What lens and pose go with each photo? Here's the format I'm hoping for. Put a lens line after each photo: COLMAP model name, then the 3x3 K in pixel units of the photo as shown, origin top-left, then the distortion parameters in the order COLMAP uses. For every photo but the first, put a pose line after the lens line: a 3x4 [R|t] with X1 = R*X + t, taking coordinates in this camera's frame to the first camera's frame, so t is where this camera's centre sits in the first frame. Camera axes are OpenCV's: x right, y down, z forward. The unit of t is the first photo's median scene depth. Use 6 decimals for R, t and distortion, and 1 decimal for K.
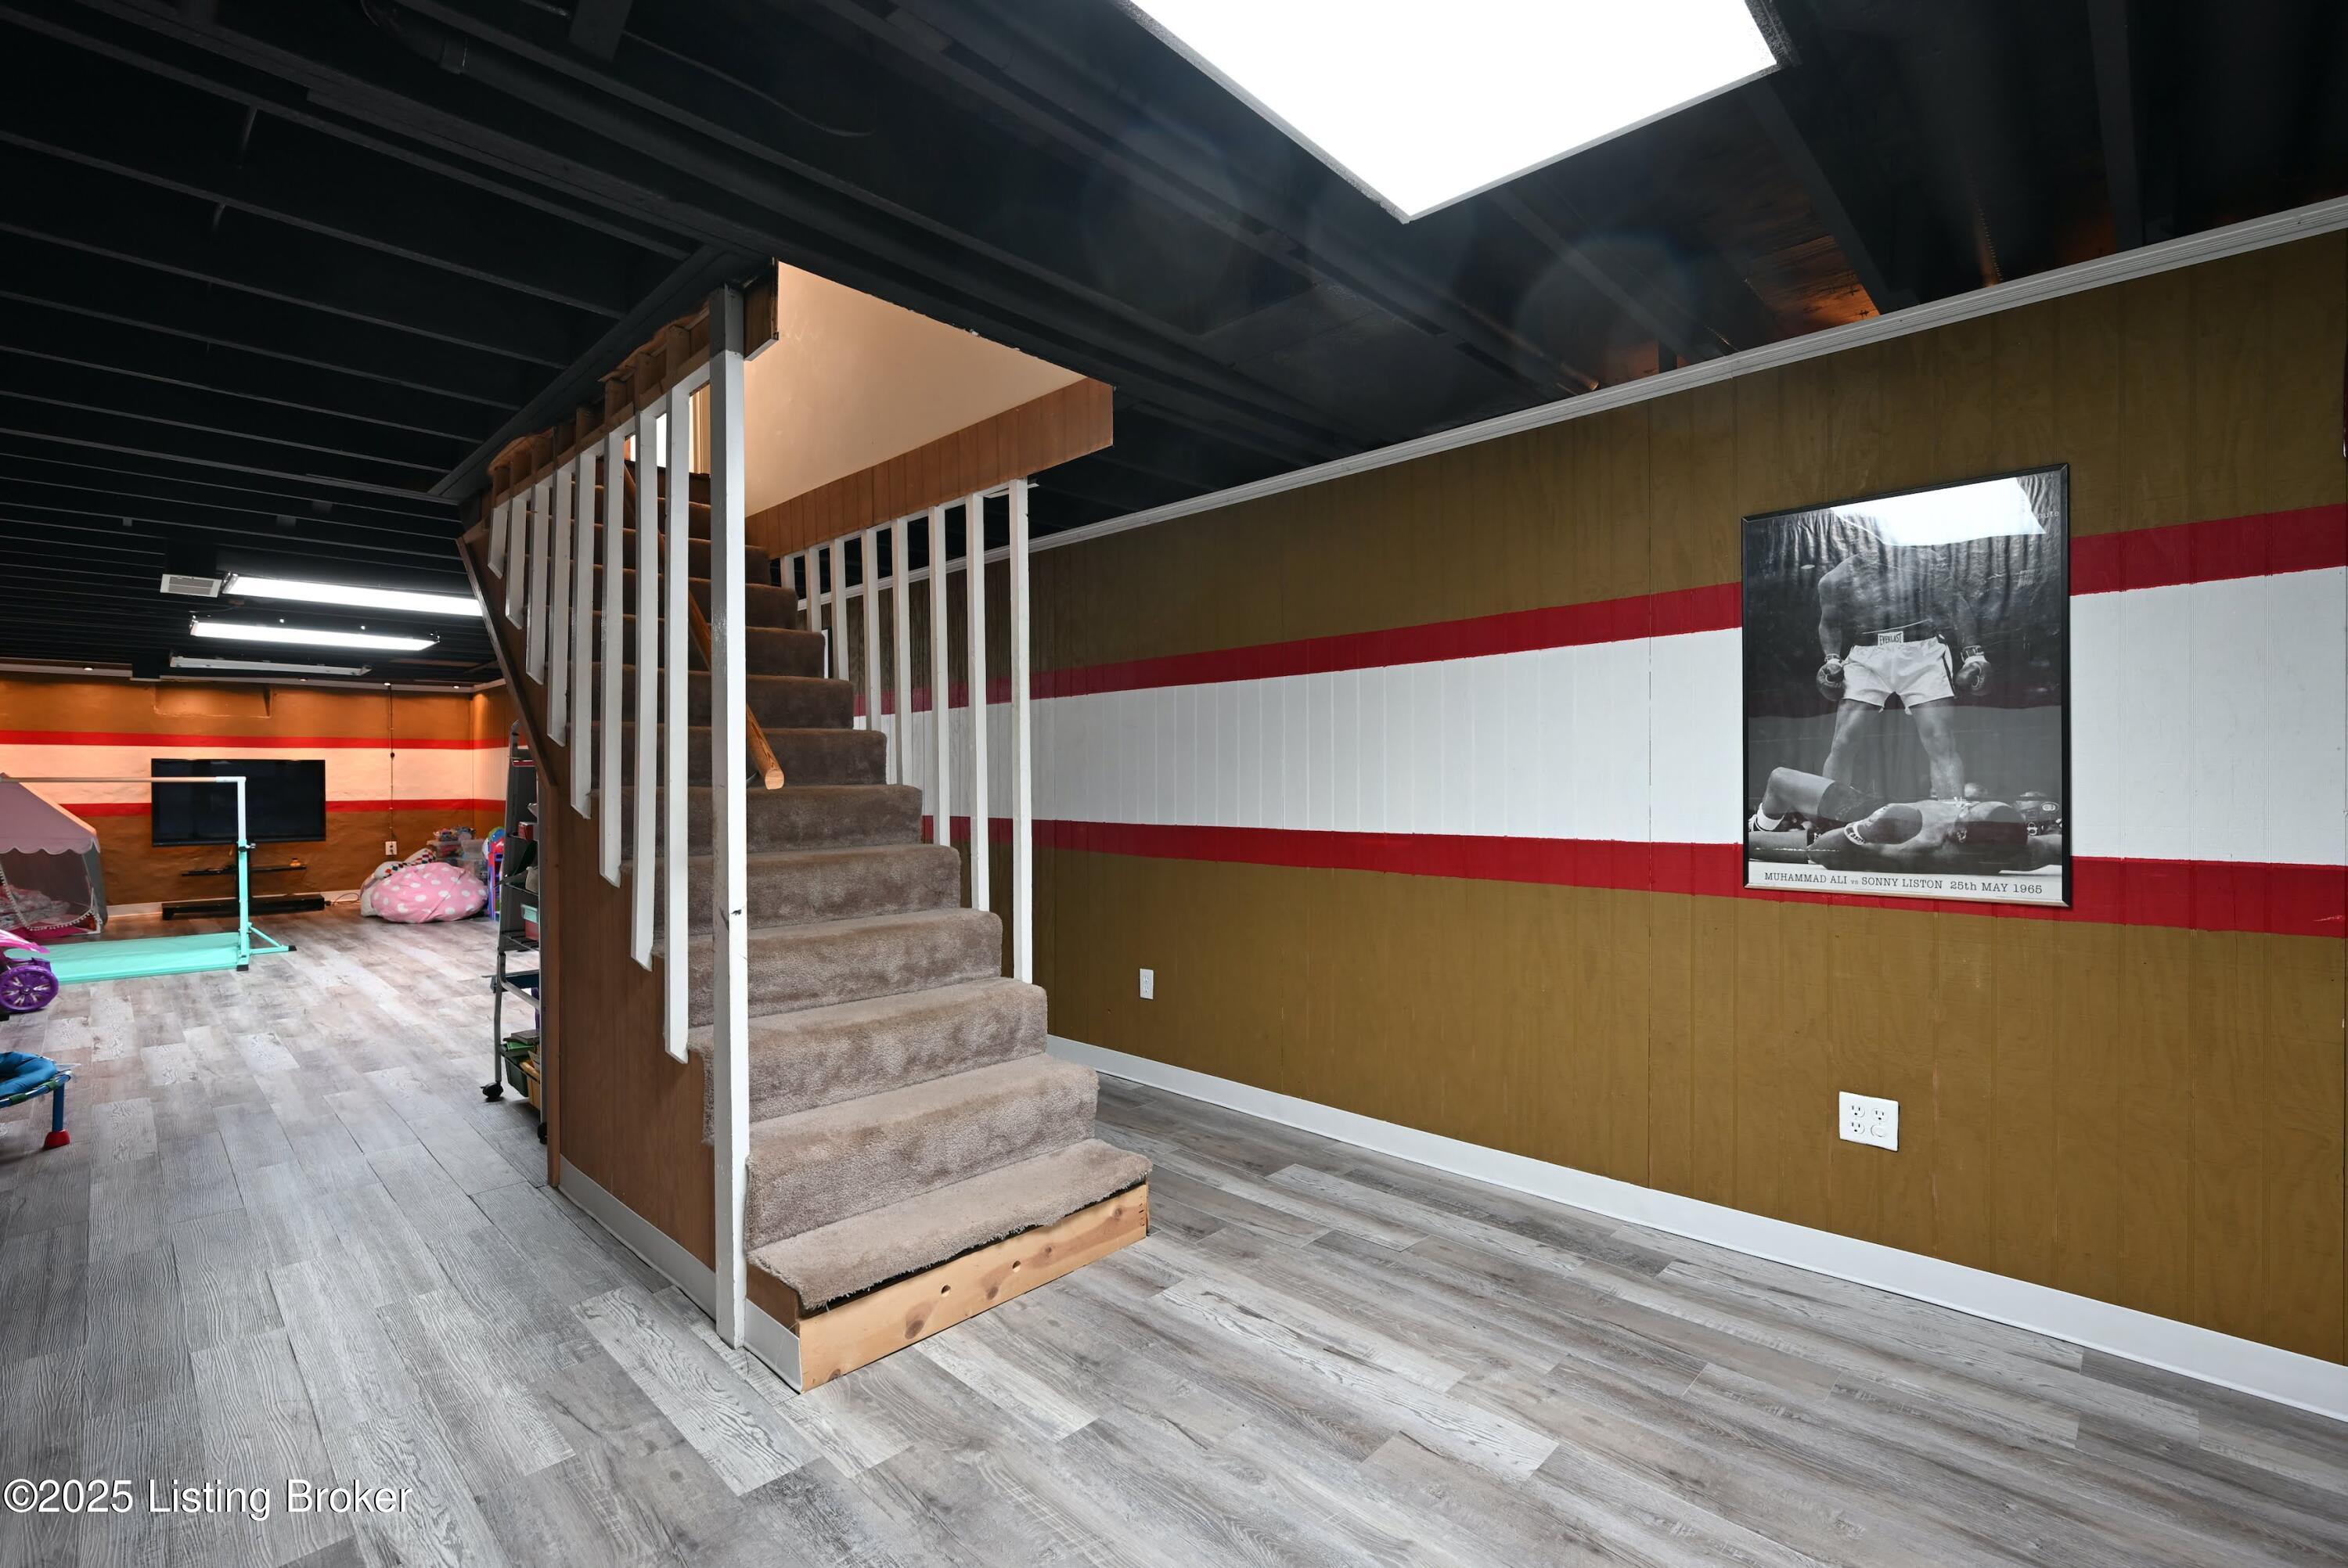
lens RADIAL K [[1030.8, 0, 1170.4], [0, 1030.8, 784.9], [0, 0, 1]] dist [-0.001290, -0.000484]
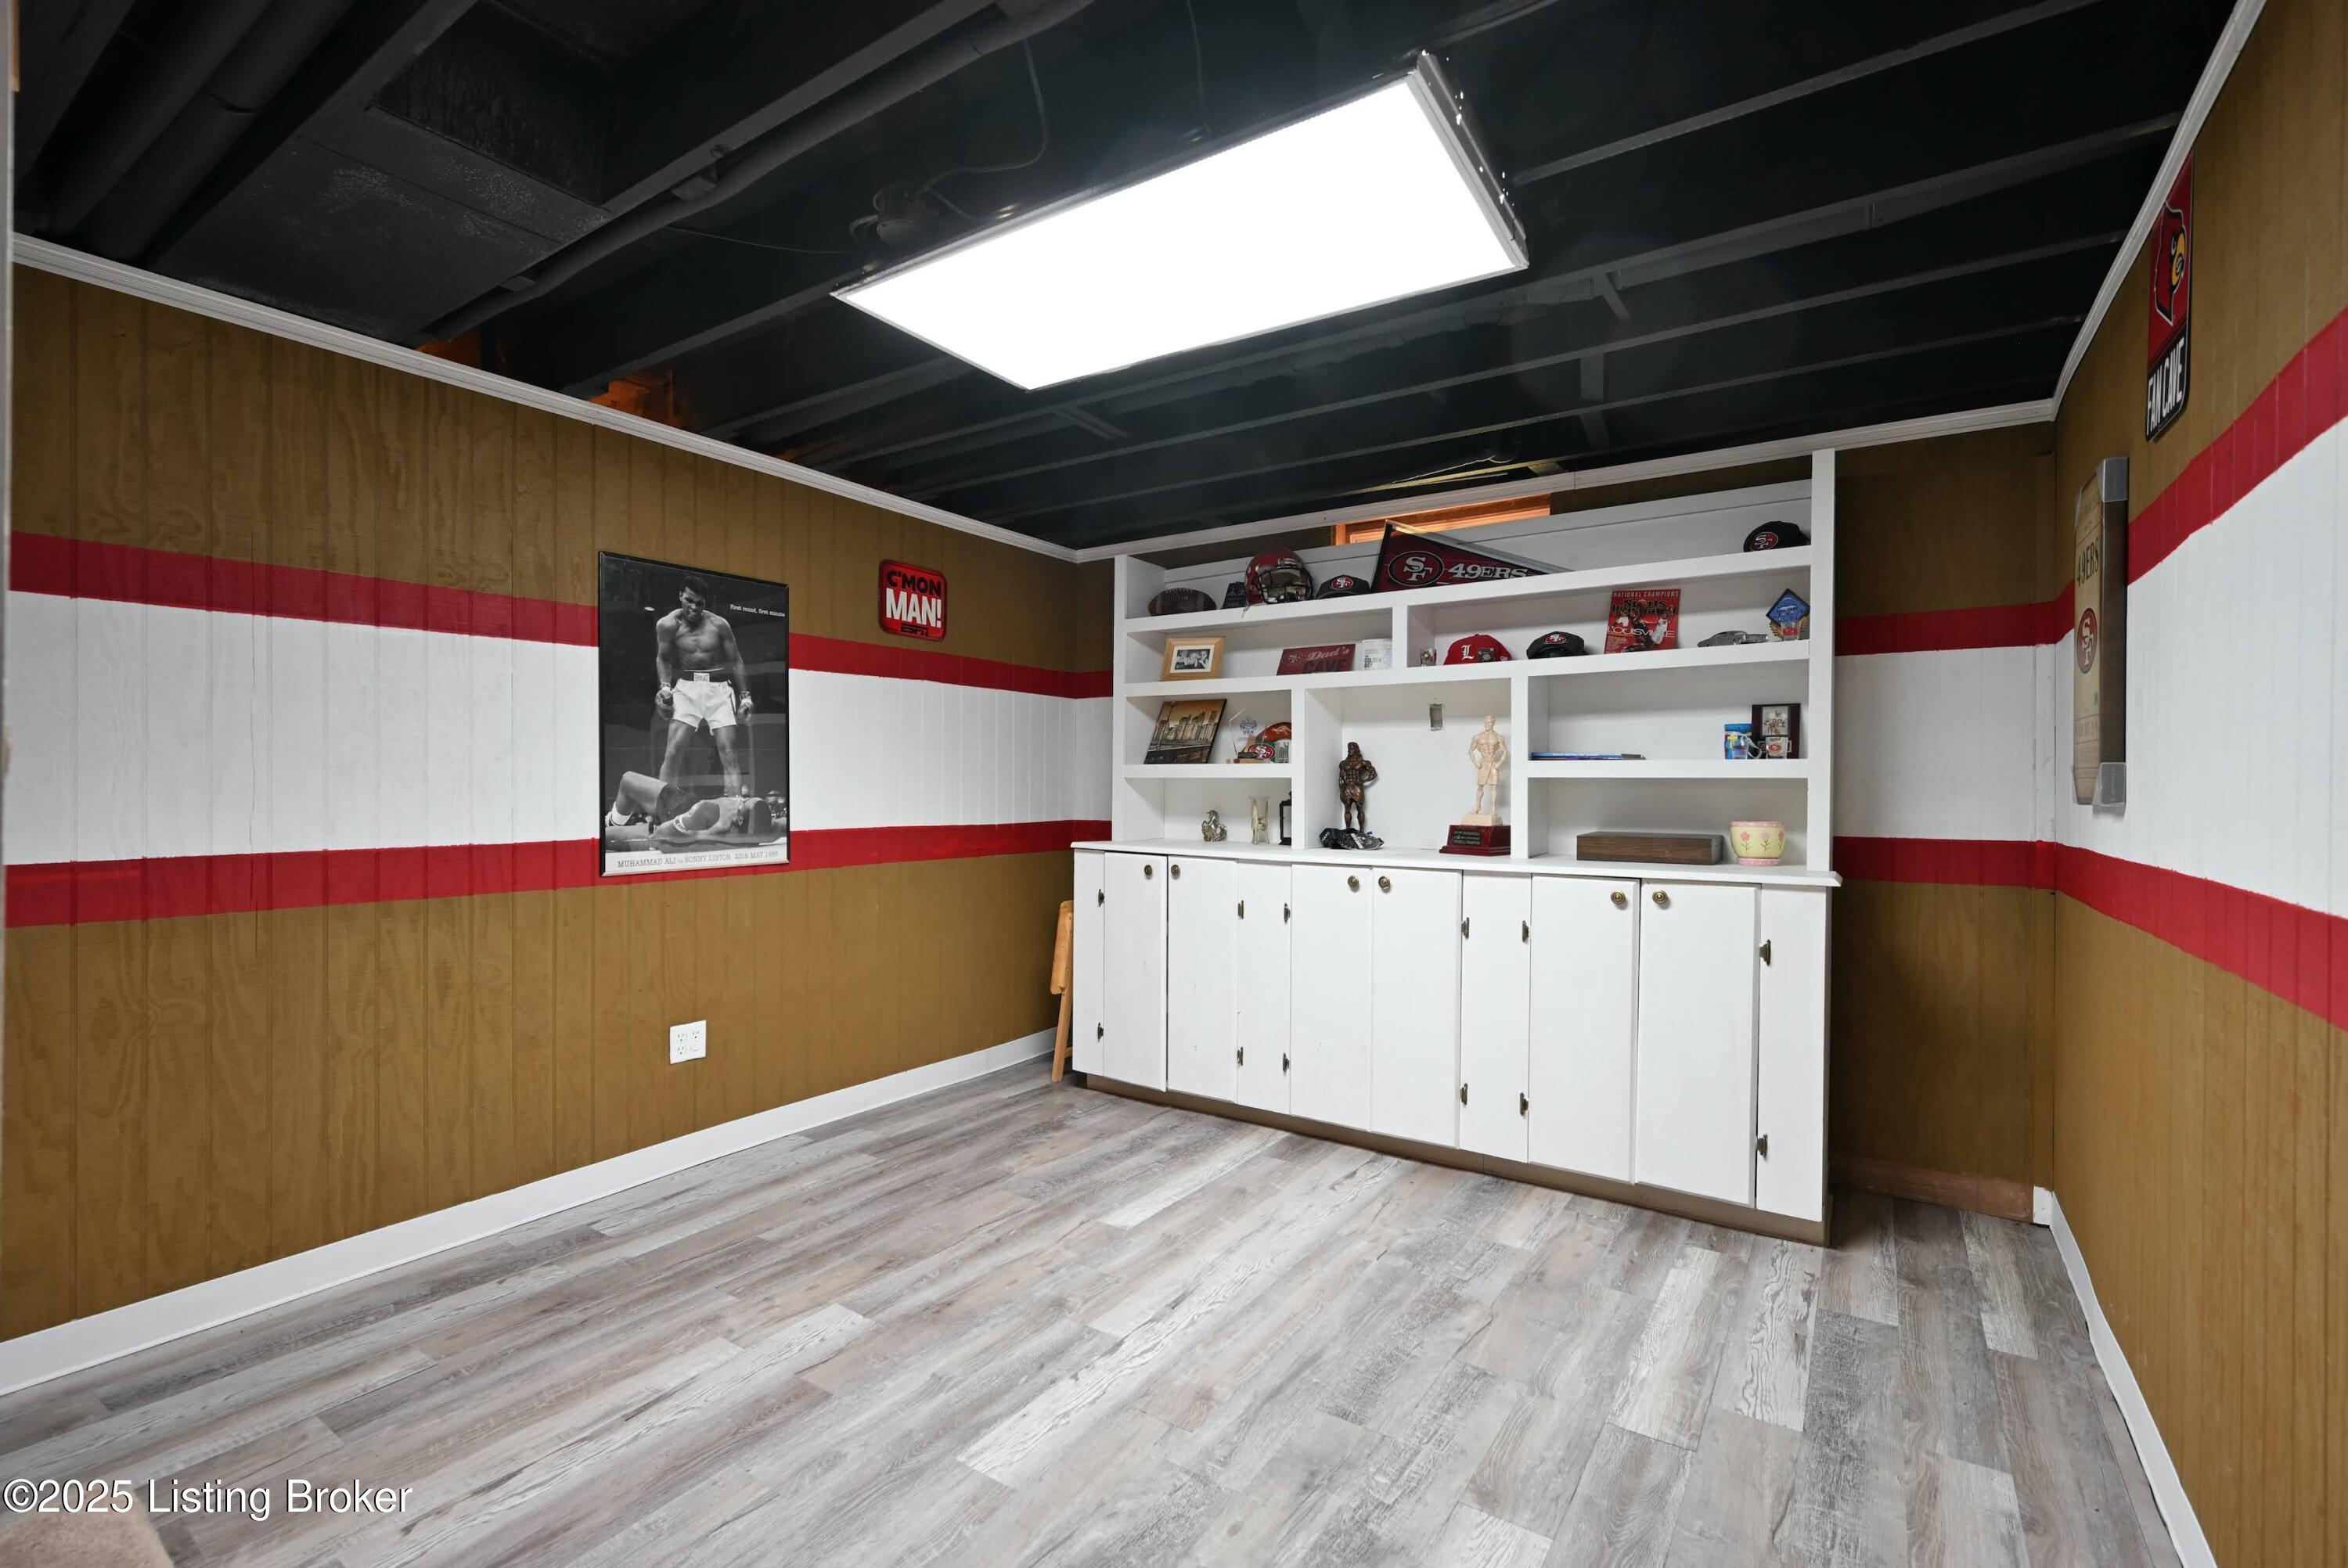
lens RADIAL K [[1030.8, 0, 1170.4], [0, 1030.8, 784.9], [0, 0, 1]] dist [-0.001290, -0.000484]
pose [[-0.171175, 0.004161, 0.985232, -0.729299], [0.000701, 0.999991, -0.004102, 0.003988], [-0.985240, -0.000011, -0.171176, 0.623562]]
